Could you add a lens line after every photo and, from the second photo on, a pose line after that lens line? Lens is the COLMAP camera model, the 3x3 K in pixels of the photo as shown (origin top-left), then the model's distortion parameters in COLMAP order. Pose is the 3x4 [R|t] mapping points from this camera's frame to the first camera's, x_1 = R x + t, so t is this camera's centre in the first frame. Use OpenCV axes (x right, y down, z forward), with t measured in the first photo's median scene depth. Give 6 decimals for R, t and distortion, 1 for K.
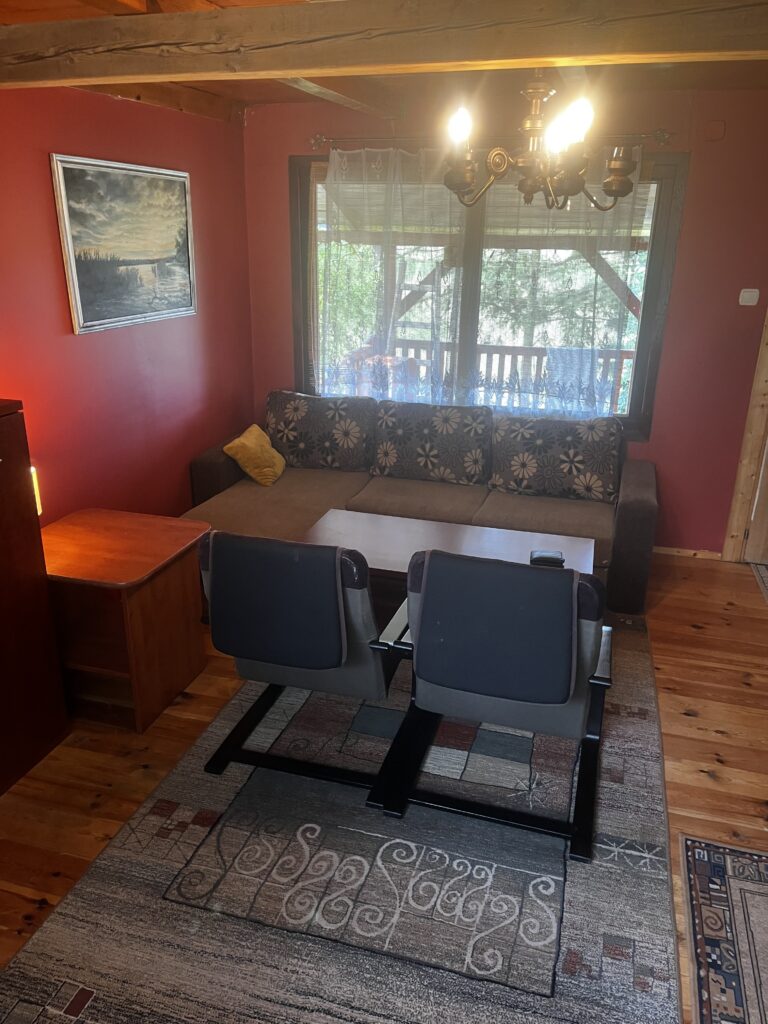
lens RADIAL K [[772.7, 0, 387.1], [0, 772.7, 506.7], [0, 0, 1]] dist [0.053302, -0.084174]
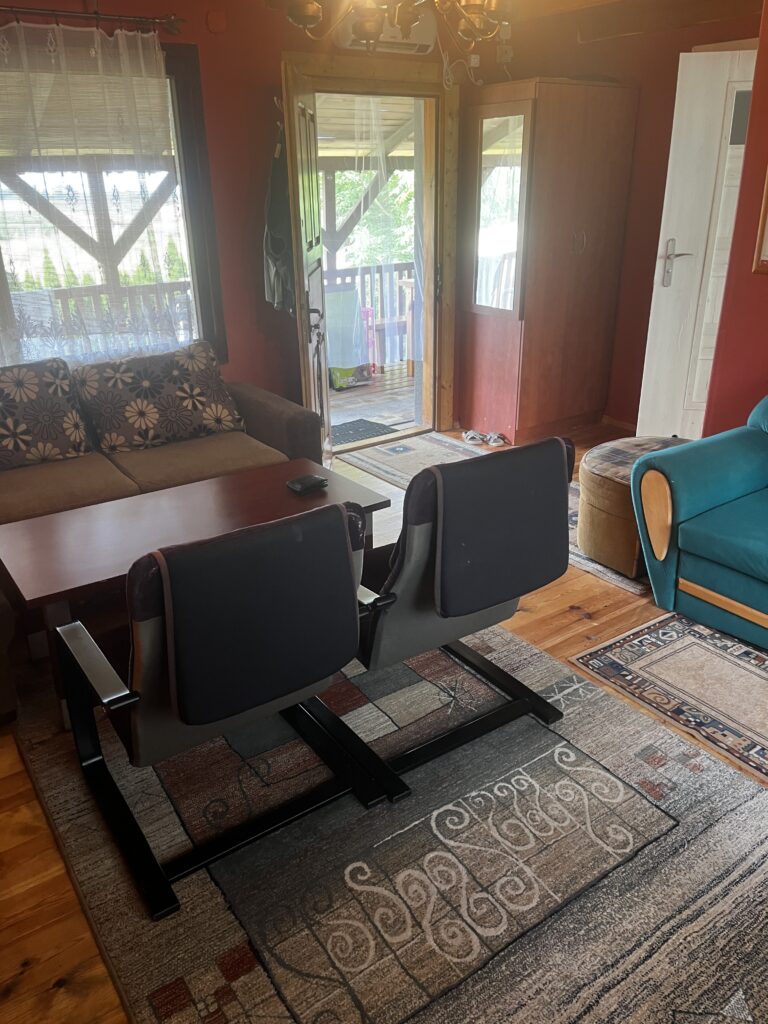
lens RADIAL K [[772.7, 0, 381.2], [0, 772.7, 504.6], [0, 0, 1]] dist [0.053302, -0.084174]
pose [[0.631292, -0.318541, 0.707108, -0.502615], [0.282825, 0.943525, 0.172542, -0.055764], [-0.722136, 0.091063, 0.685731, 0.406556]]
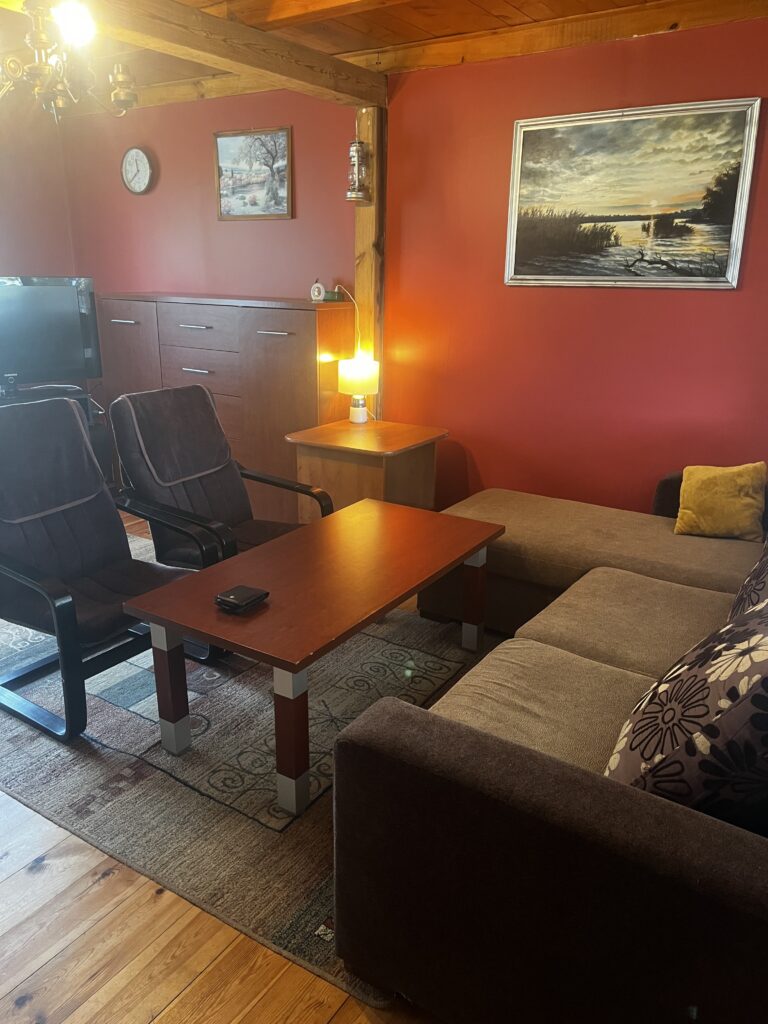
lens RADIAL K [[772.7, 0, 381.1], [0, 772.7, 505.4], [0, 0, 1]] dist [0.053302, -0.084174]
pose [[-0.294941, 0.263852, -0.918364, 1.009285], [-0.325285, 0.875985, 0.356145, -0.377730], [0.898443, 0.403772, -0.172537, 1.547037]]
